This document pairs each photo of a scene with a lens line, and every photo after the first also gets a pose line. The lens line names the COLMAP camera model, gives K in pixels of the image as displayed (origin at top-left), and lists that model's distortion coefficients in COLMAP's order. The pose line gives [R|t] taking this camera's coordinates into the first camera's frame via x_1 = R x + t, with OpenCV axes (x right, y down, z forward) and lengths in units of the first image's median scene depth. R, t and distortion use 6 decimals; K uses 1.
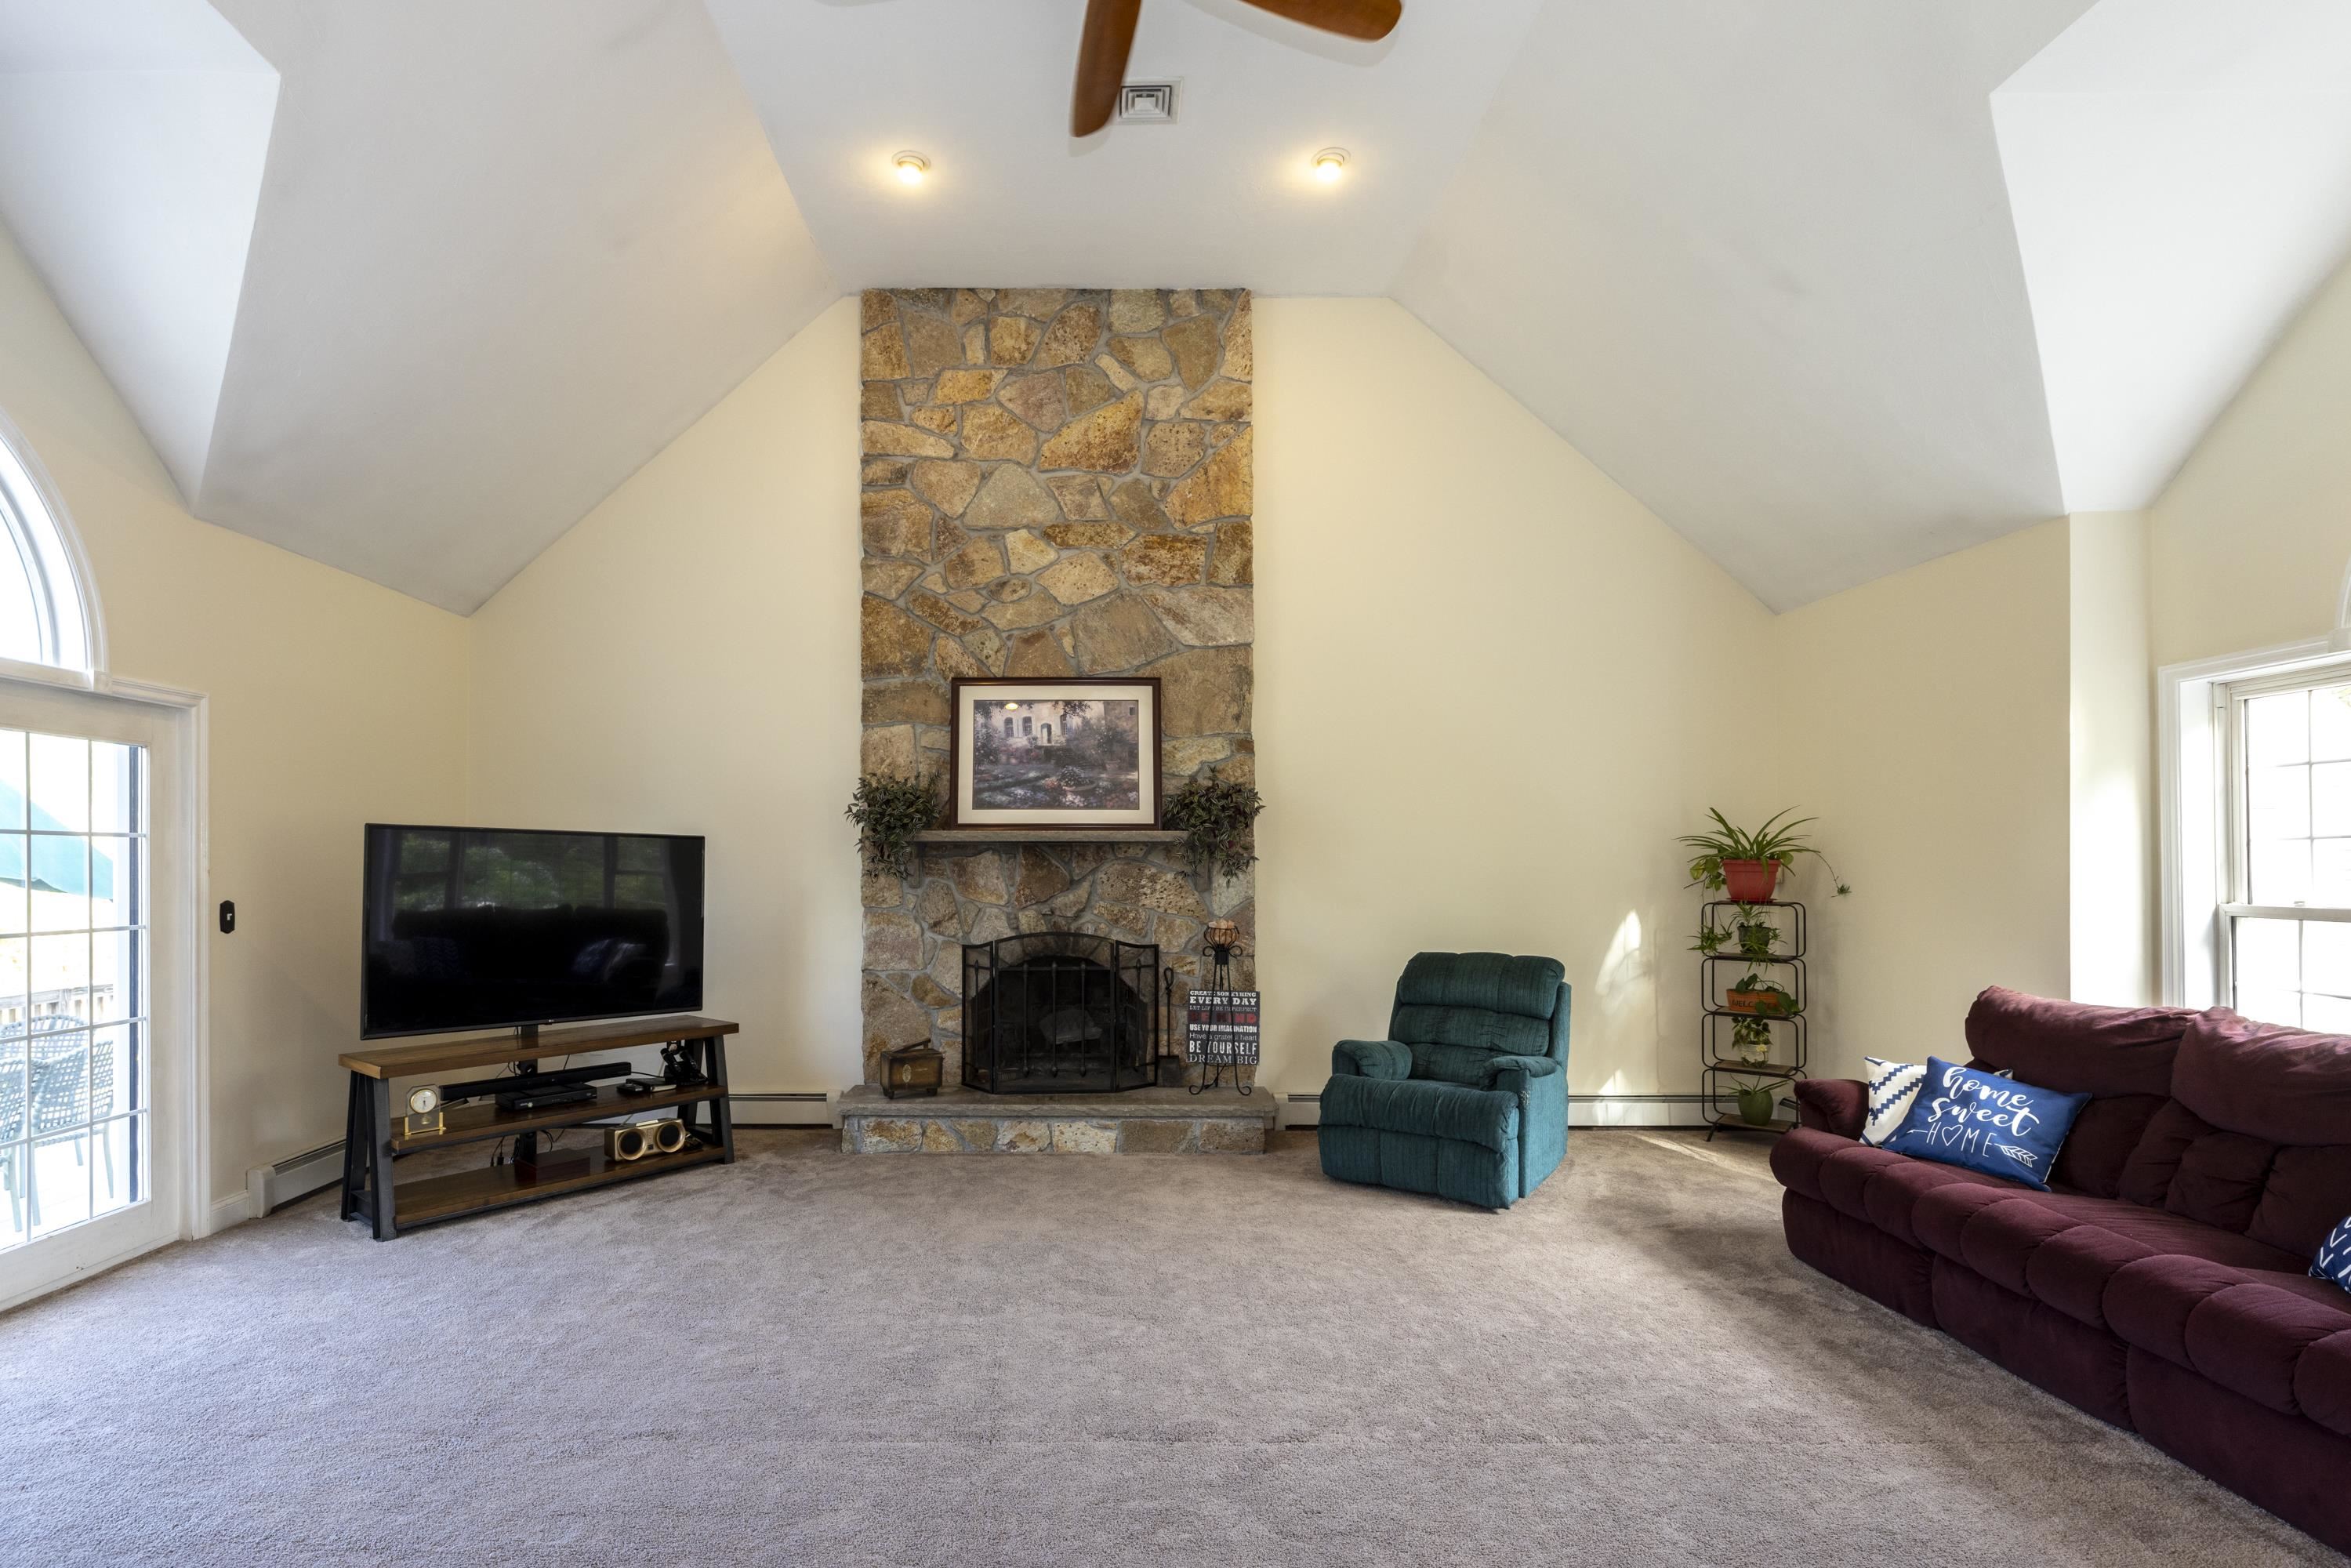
lens RADIAL K [[1016.9, 0, 1259.1], [0, 1016.9, 839.1], [0, 0, 1]] dist [-0.002016, 0.000464]
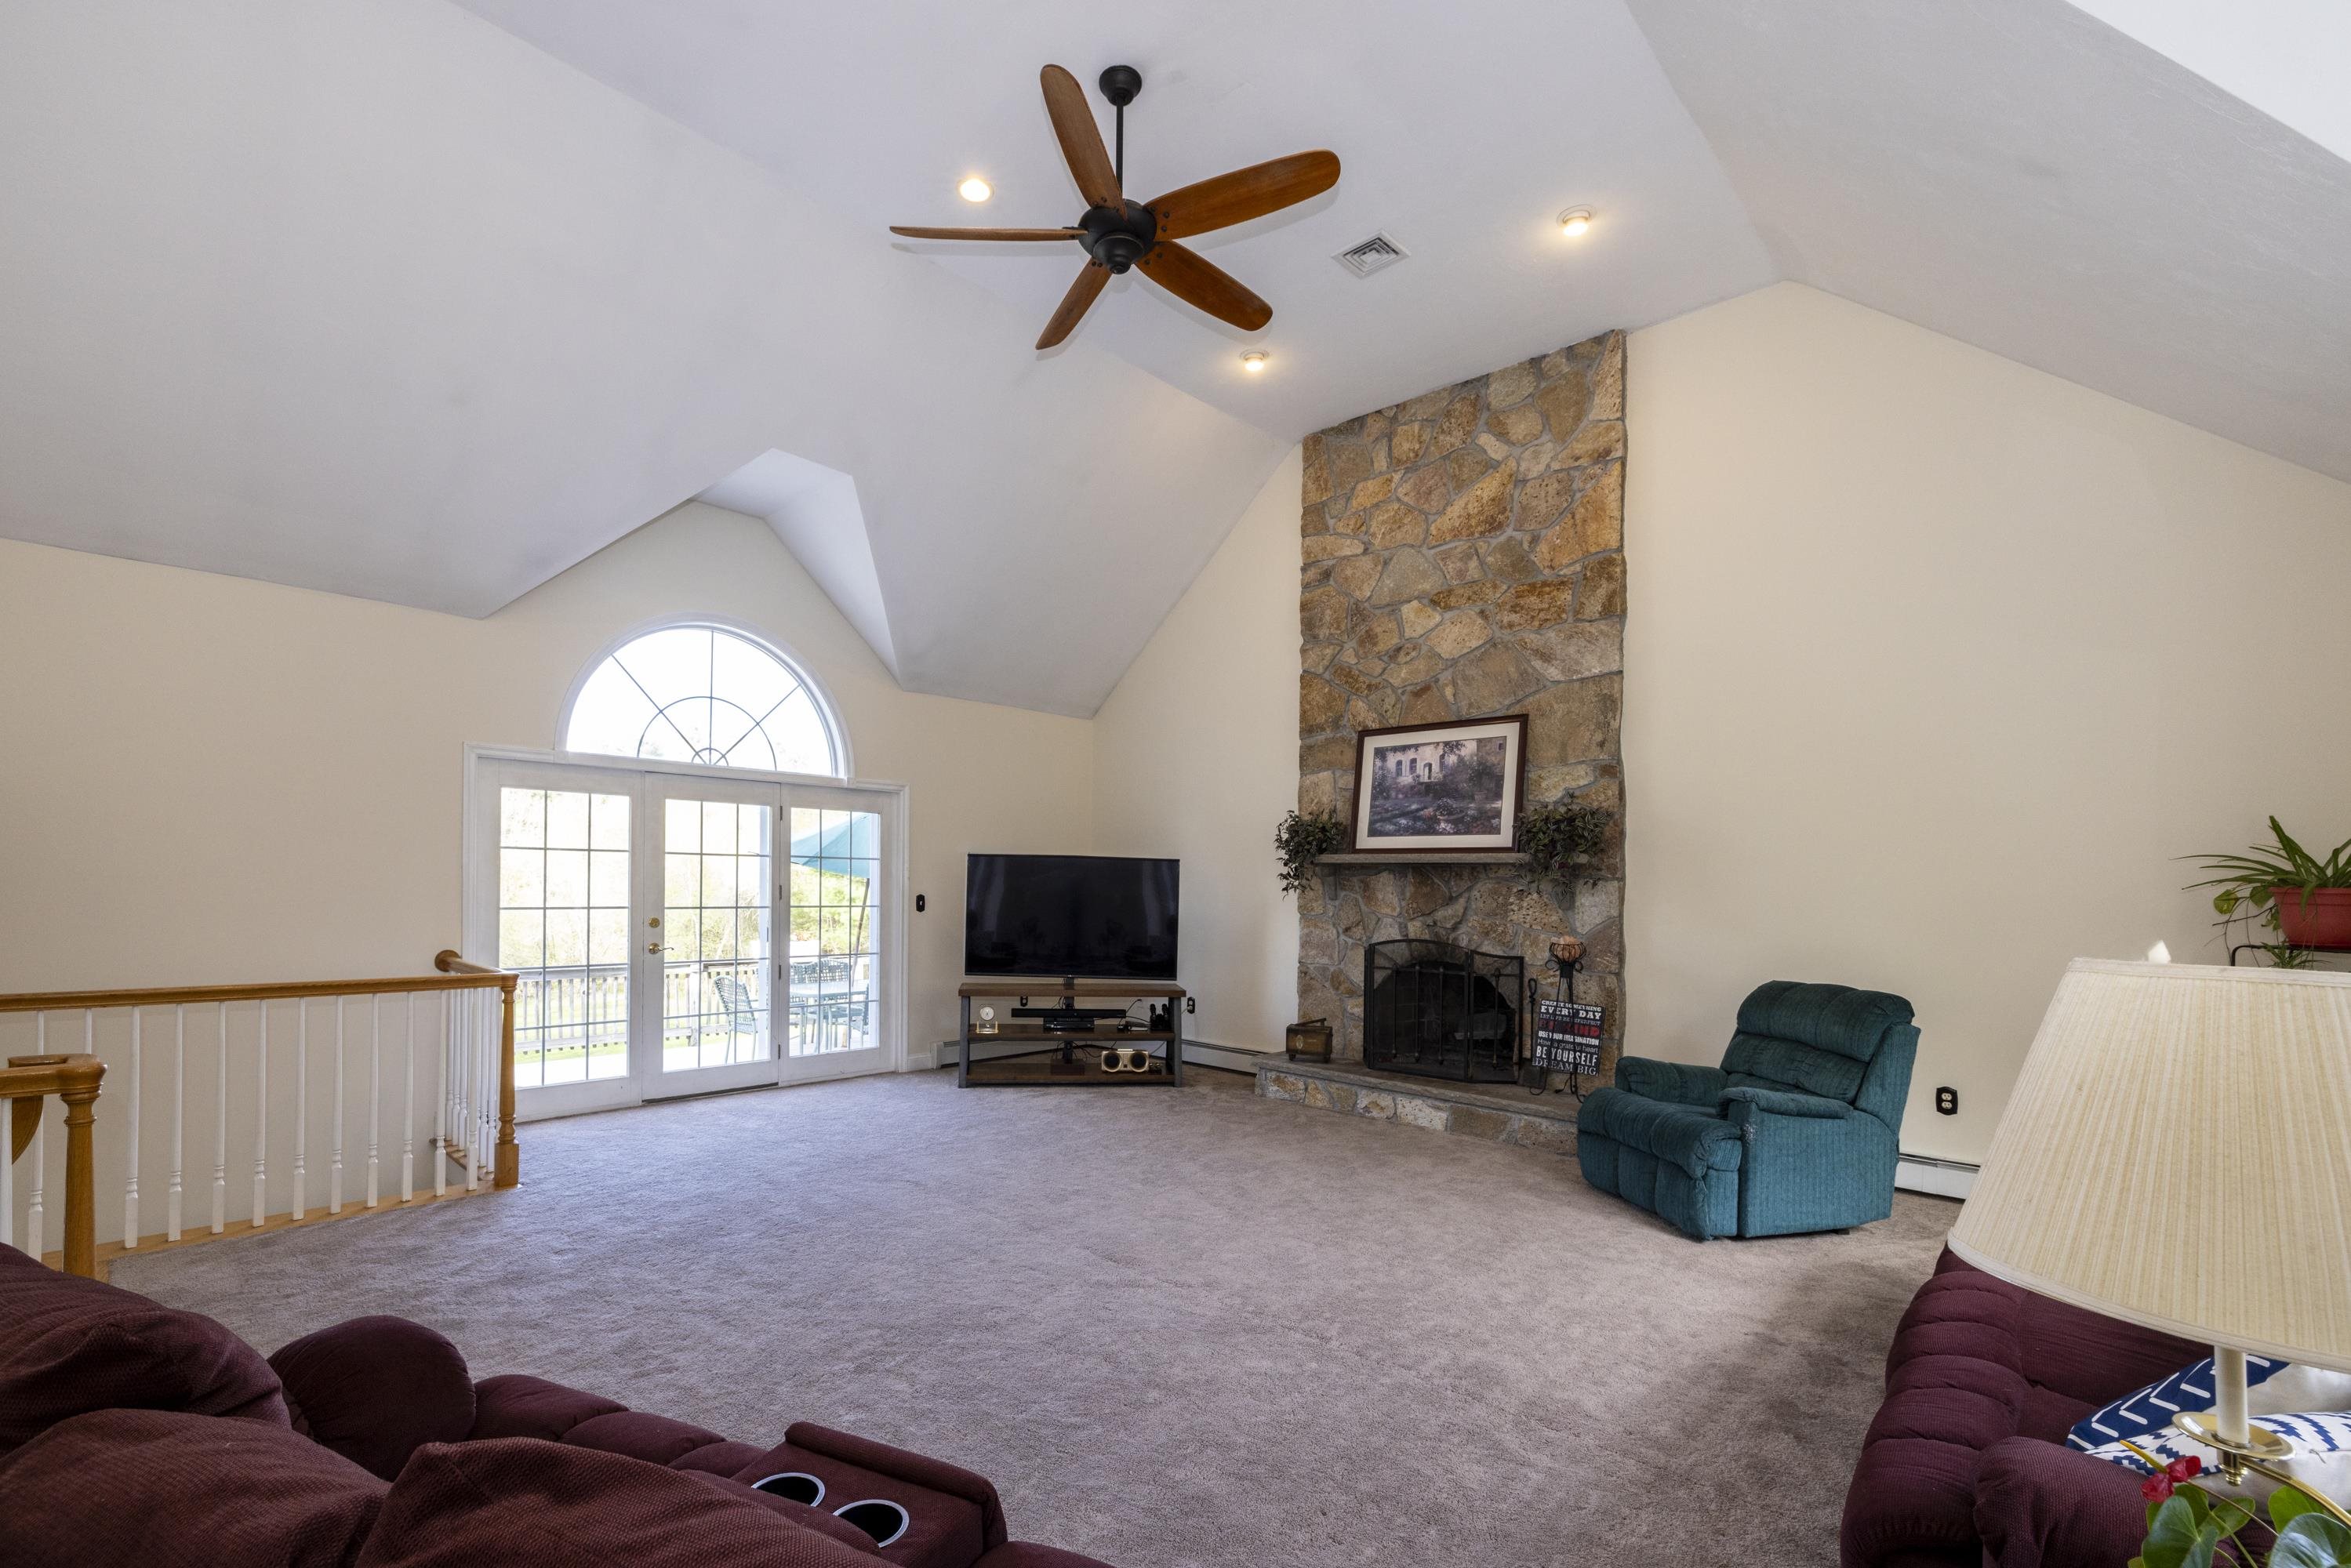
lens RADIAL K [[1029.1, 0, 1357.9], [0, 1029.1, 863.0], [0, 0, 1]] dist [0.001219, -0.000016]
pose [[0.781288, -0.001921, -0.624168, 0.469721], [0.000371, 0.999997, -0.002613, 0.005265], [0.624171, 0.001810, 0.781286, 0.018980]]
